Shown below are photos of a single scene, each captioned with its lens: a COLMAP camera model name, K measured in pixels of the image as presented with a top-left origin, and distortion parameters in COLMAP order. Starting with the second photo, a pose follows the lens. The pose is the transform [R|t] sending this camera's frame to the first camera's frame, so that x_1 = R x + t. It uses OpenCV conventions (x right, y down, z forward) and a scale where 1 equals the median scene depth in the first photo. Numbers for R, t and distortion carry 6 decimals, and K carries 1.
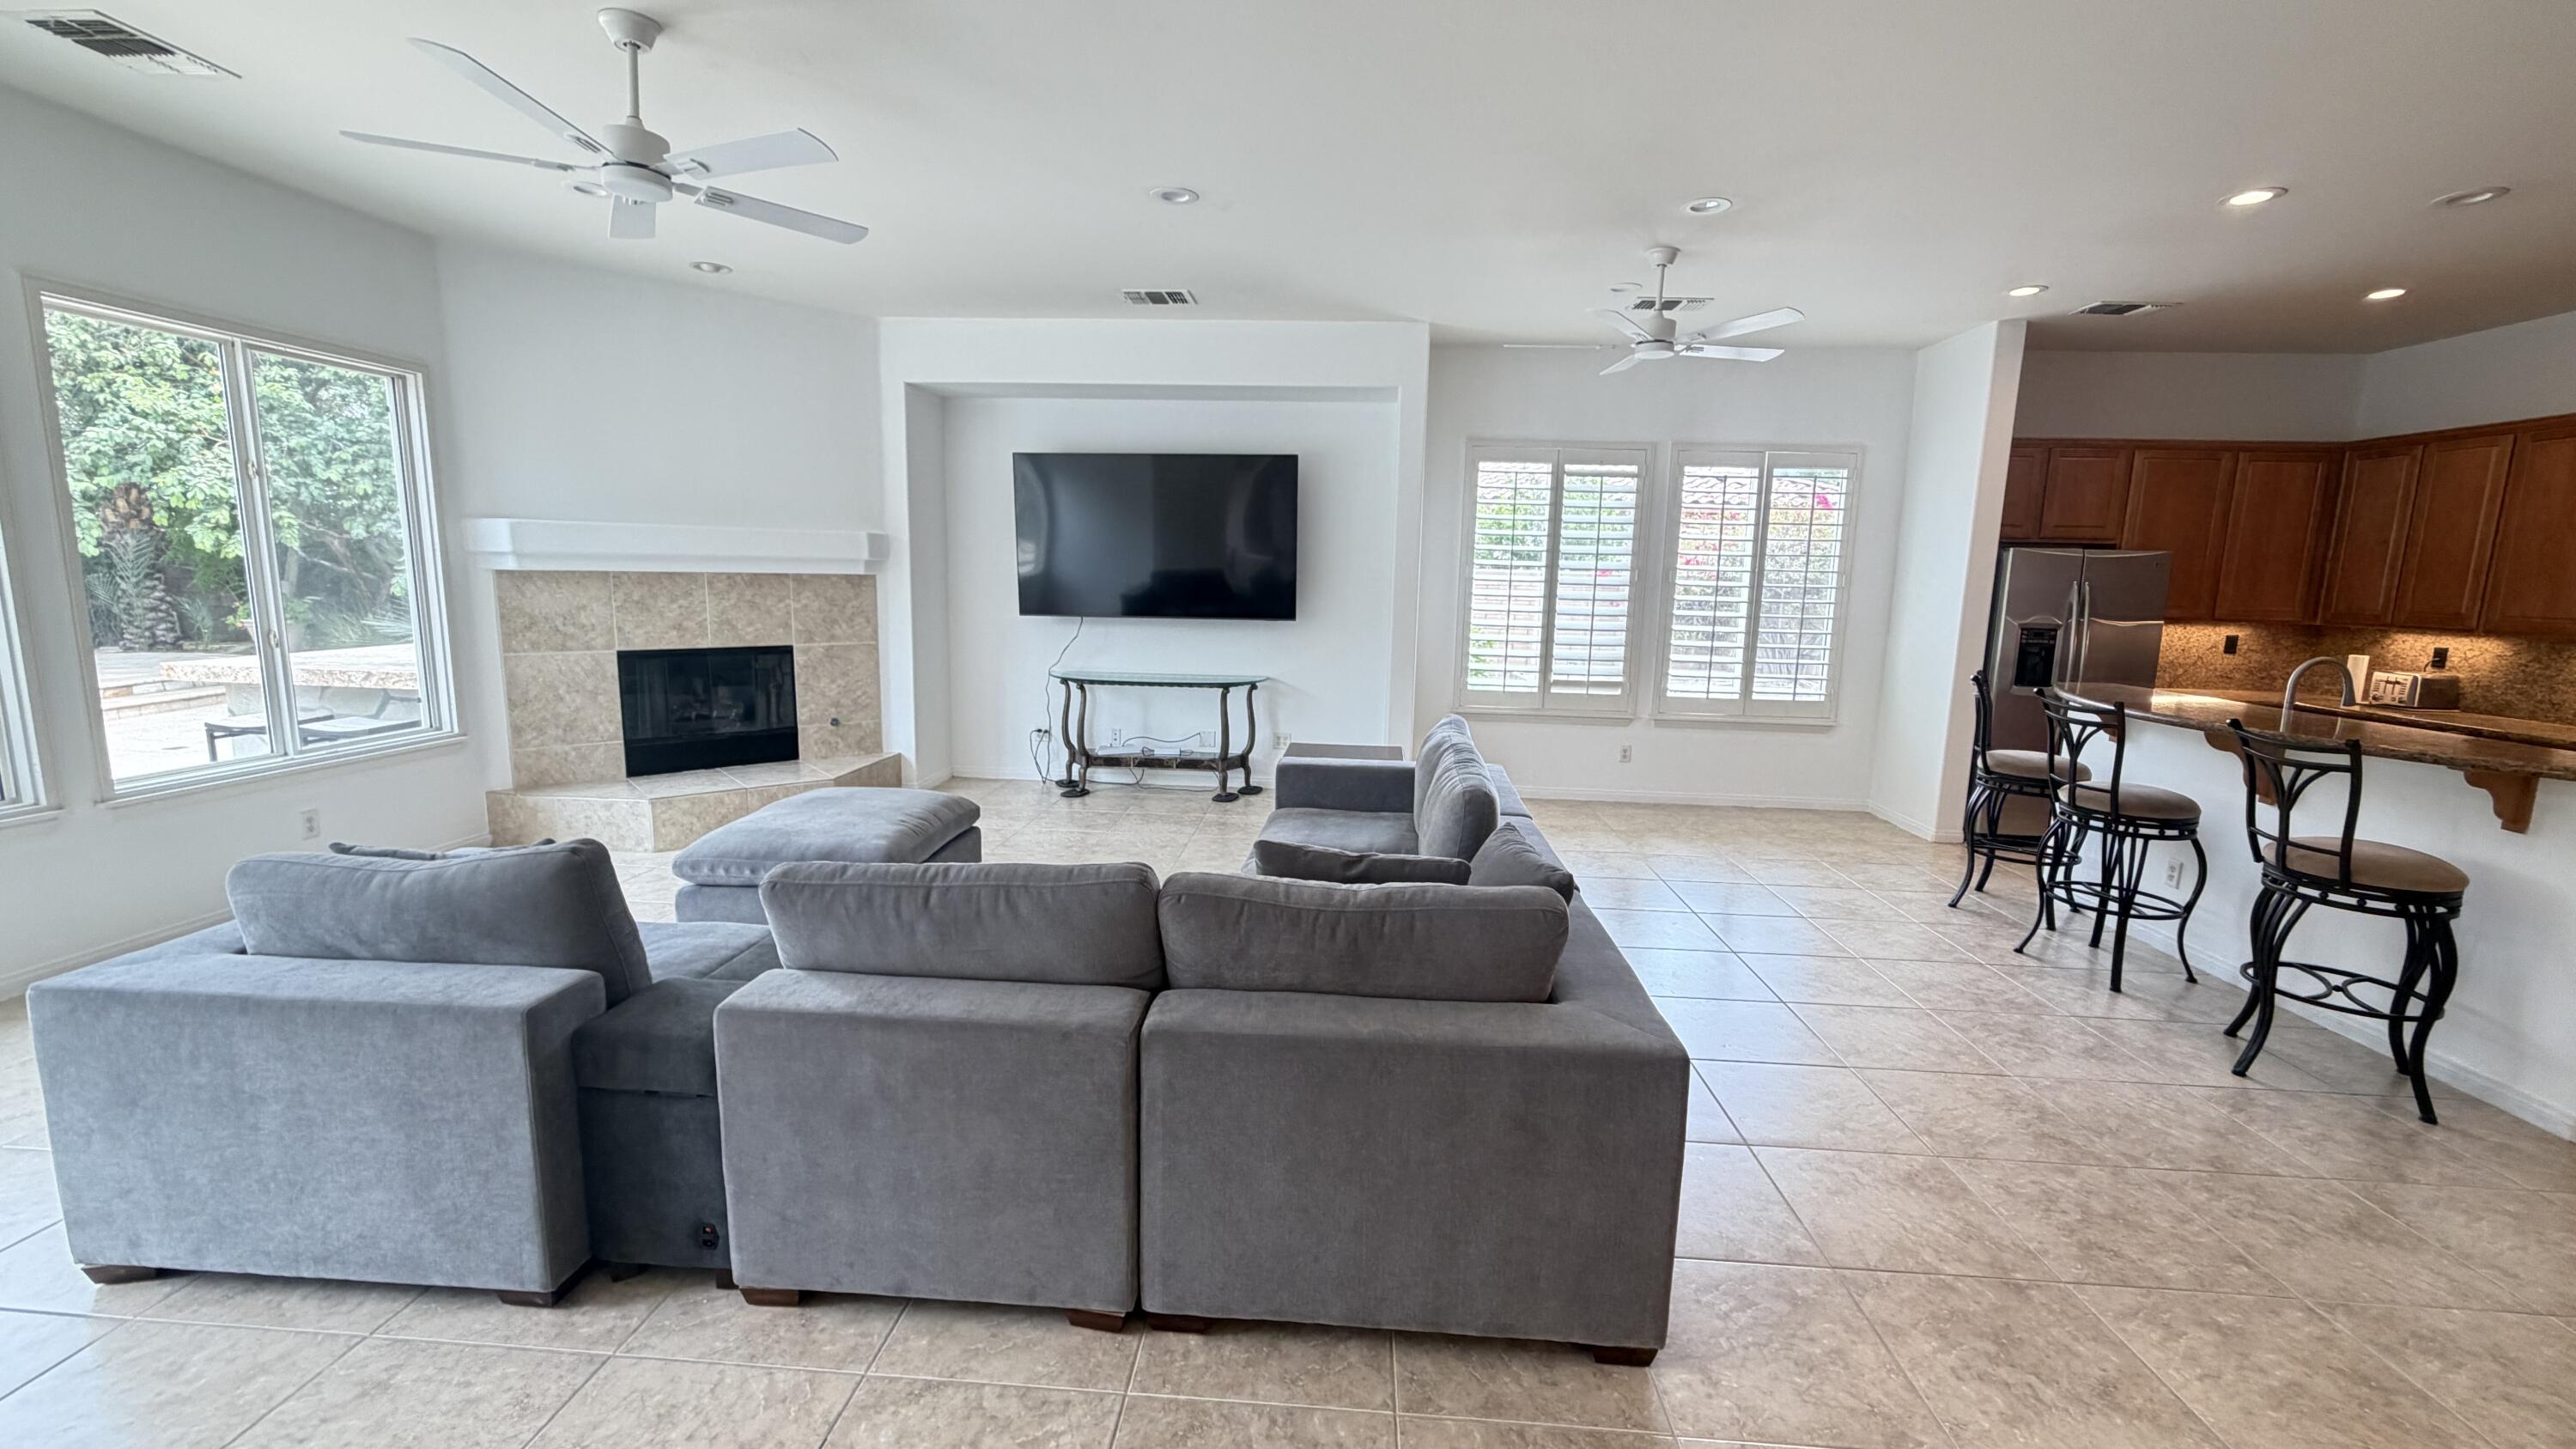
lens RADIAL K [[1021.5, 0, 1282.6], [0, 1021.5, 729.8], [0, 0, 1]] dist [-0.001862, -0.000472]
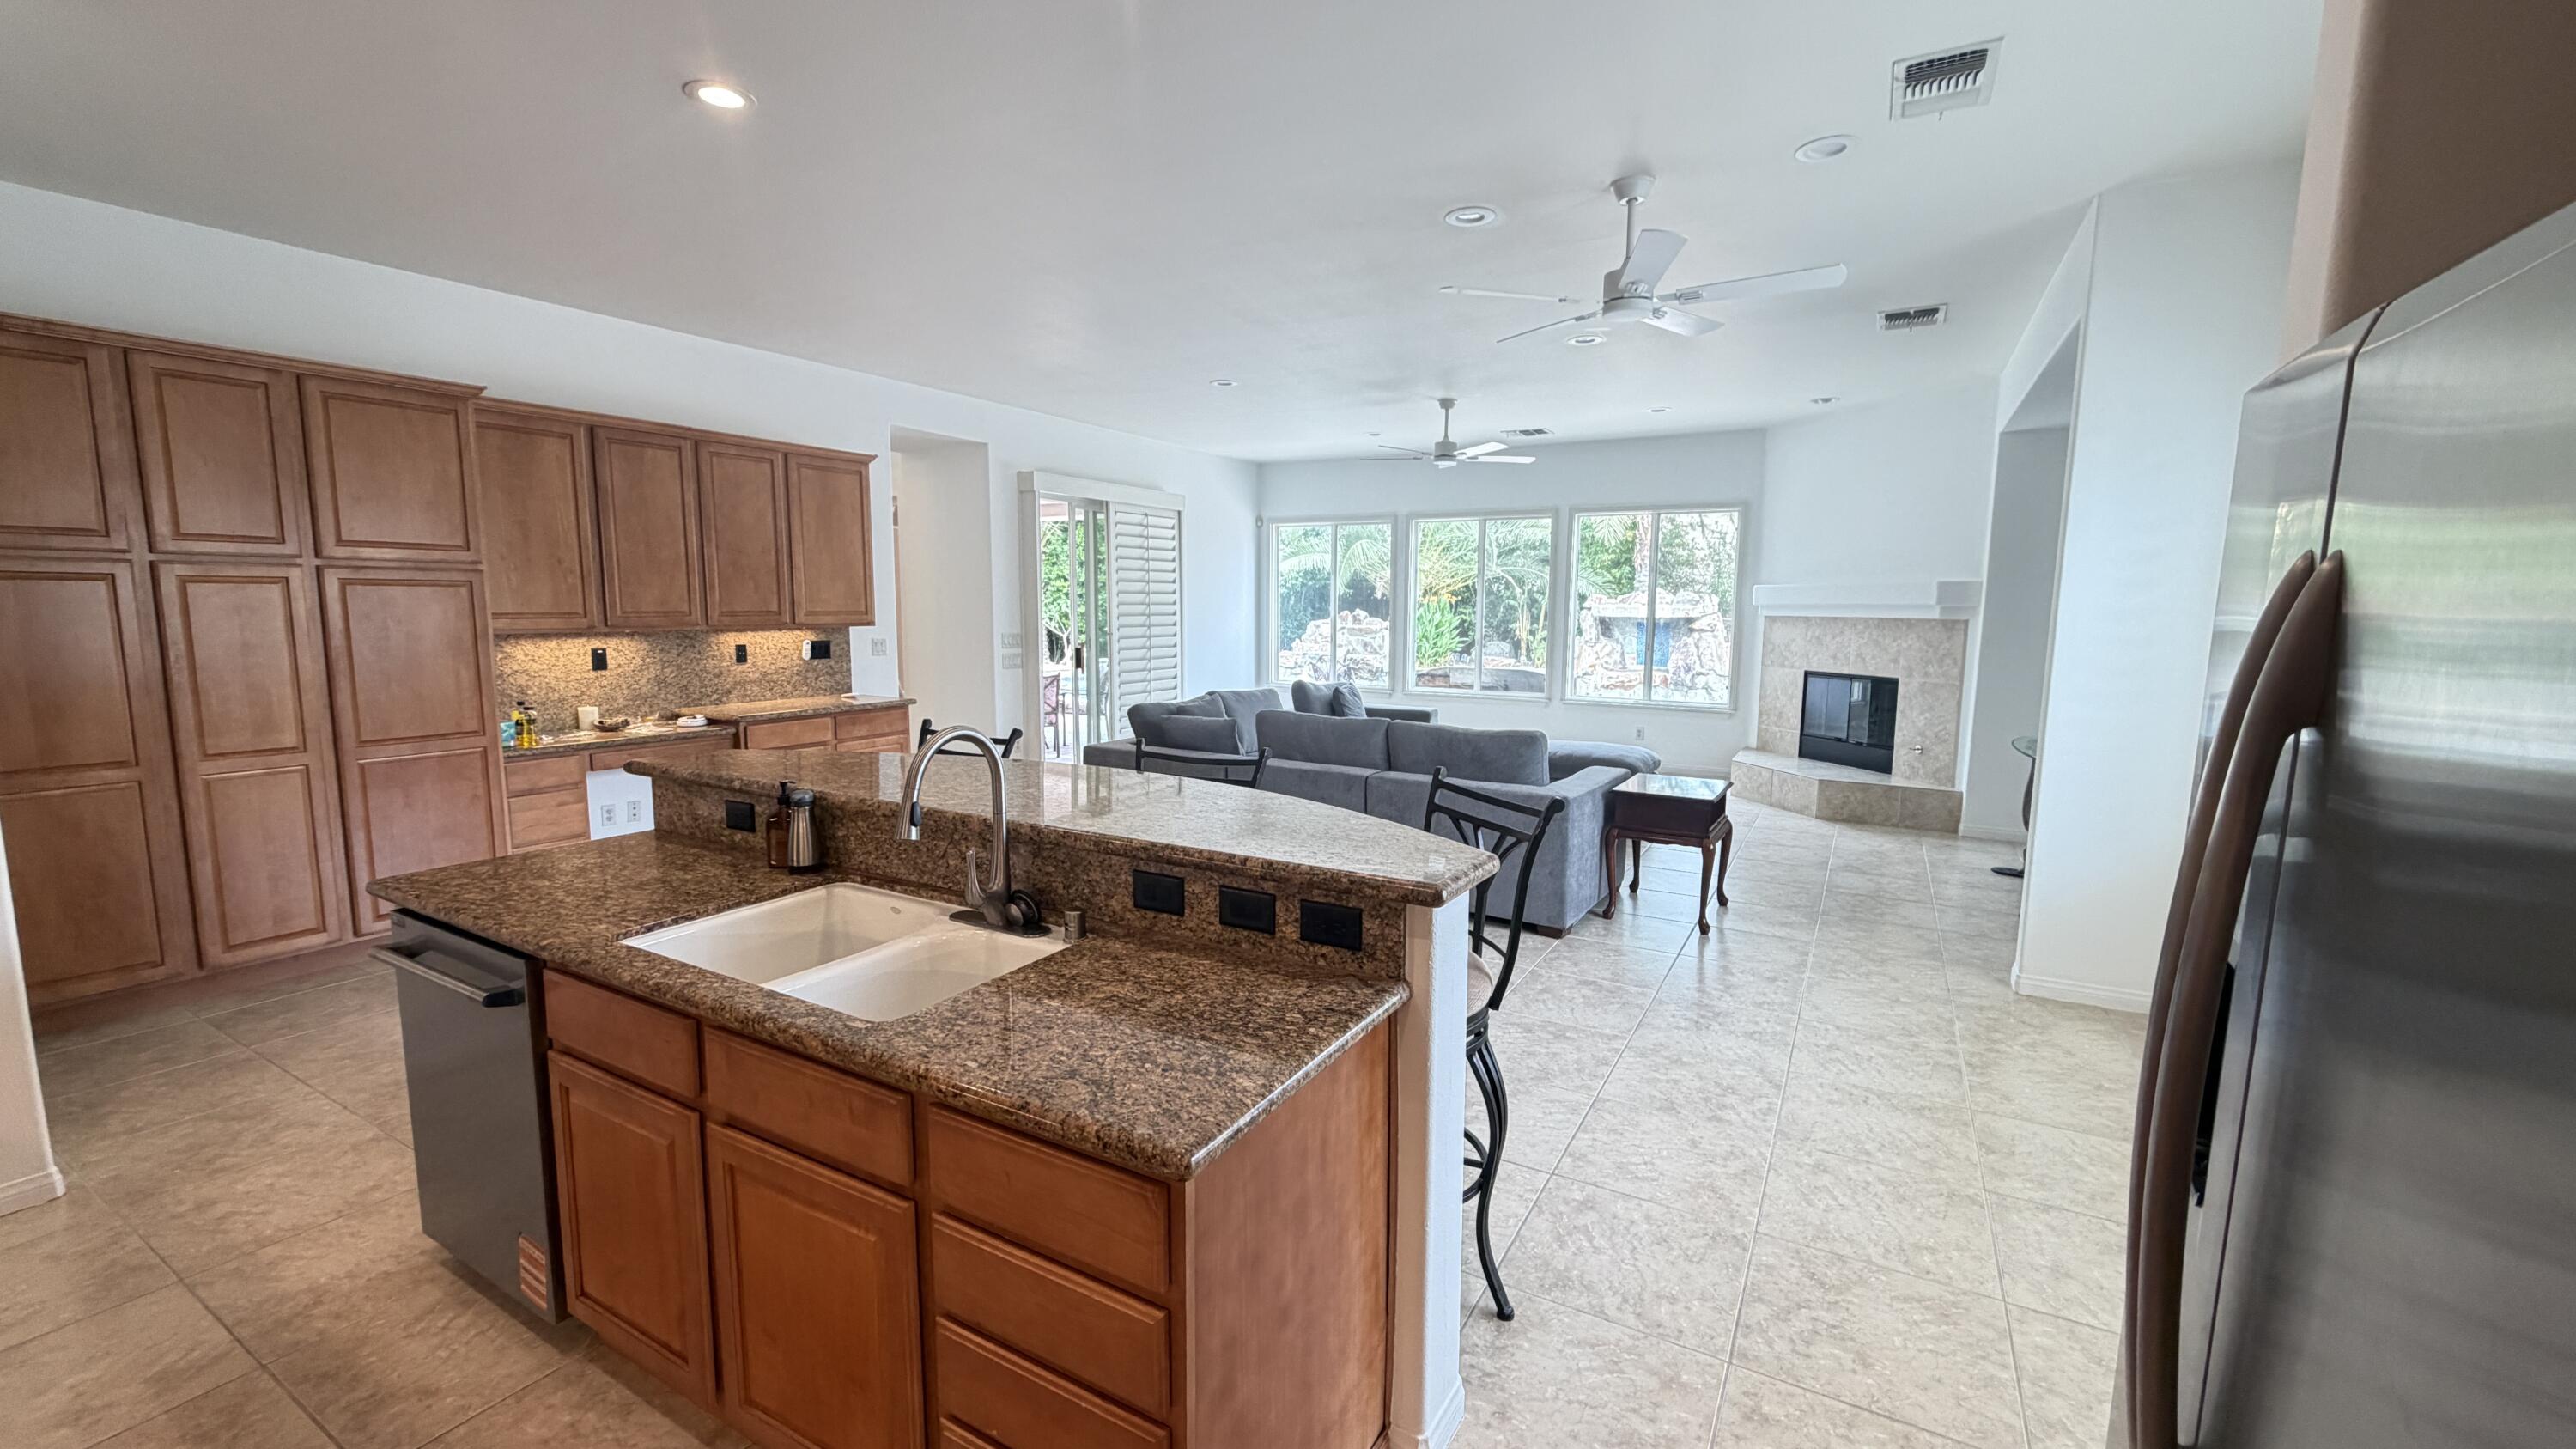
lens RADIAL K [[1021.5, 0, 1282.6], [0, 1021.5, 729.8], [0, 0, 1]] dist [-0.001862, -0.000472]
pose [[-0.446356, 0.084692, -0.890838, 0.899567], [-0.157199, 0.972609, 0.171230, -0.113978], [0.880939, 0.216469, -0.420817, 0.870836]]
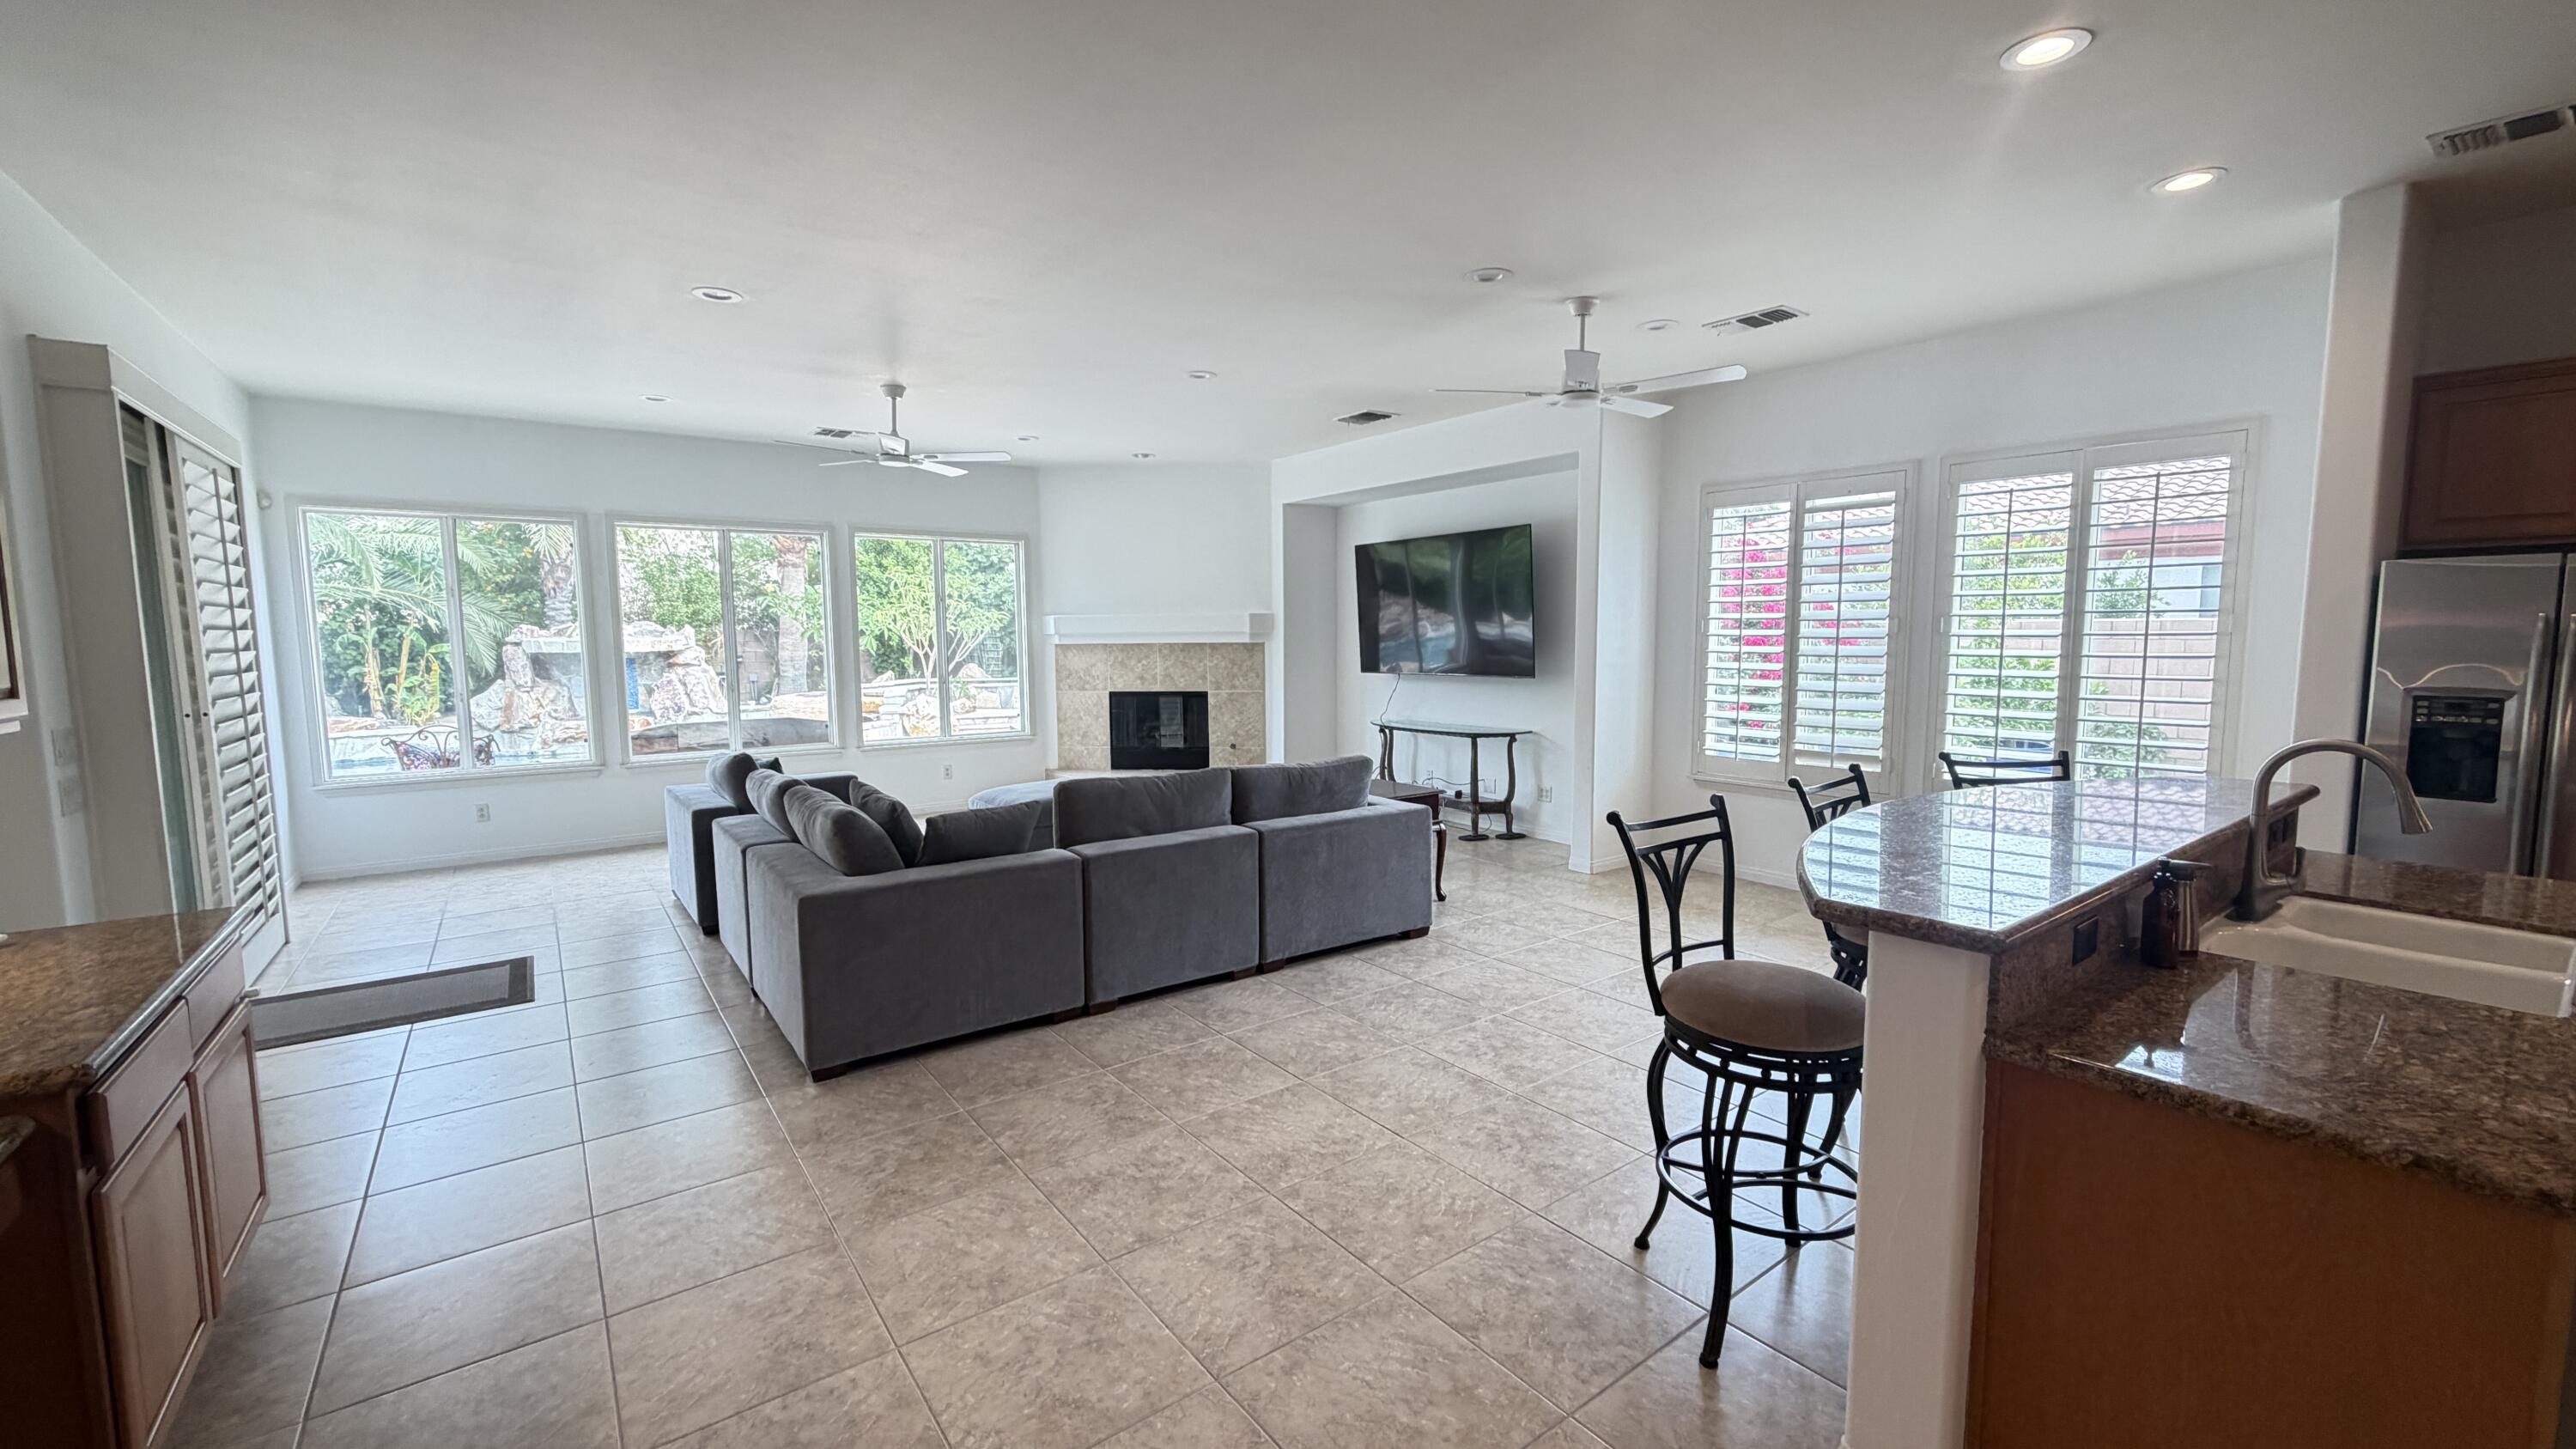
lens RADIAL K [[1021.5, 0, 1282.6], [0, 1021.5, 729.8], [0, 0, 1]] dist [-0.001862, -0.000472]
pose [[0.647997, 0.045456, -0.760285, 0.700582], [-0.095554, 0.995182, -0.021942, -0.005819], [0.755625, 0.086867, 0.649219, 0.131621]]
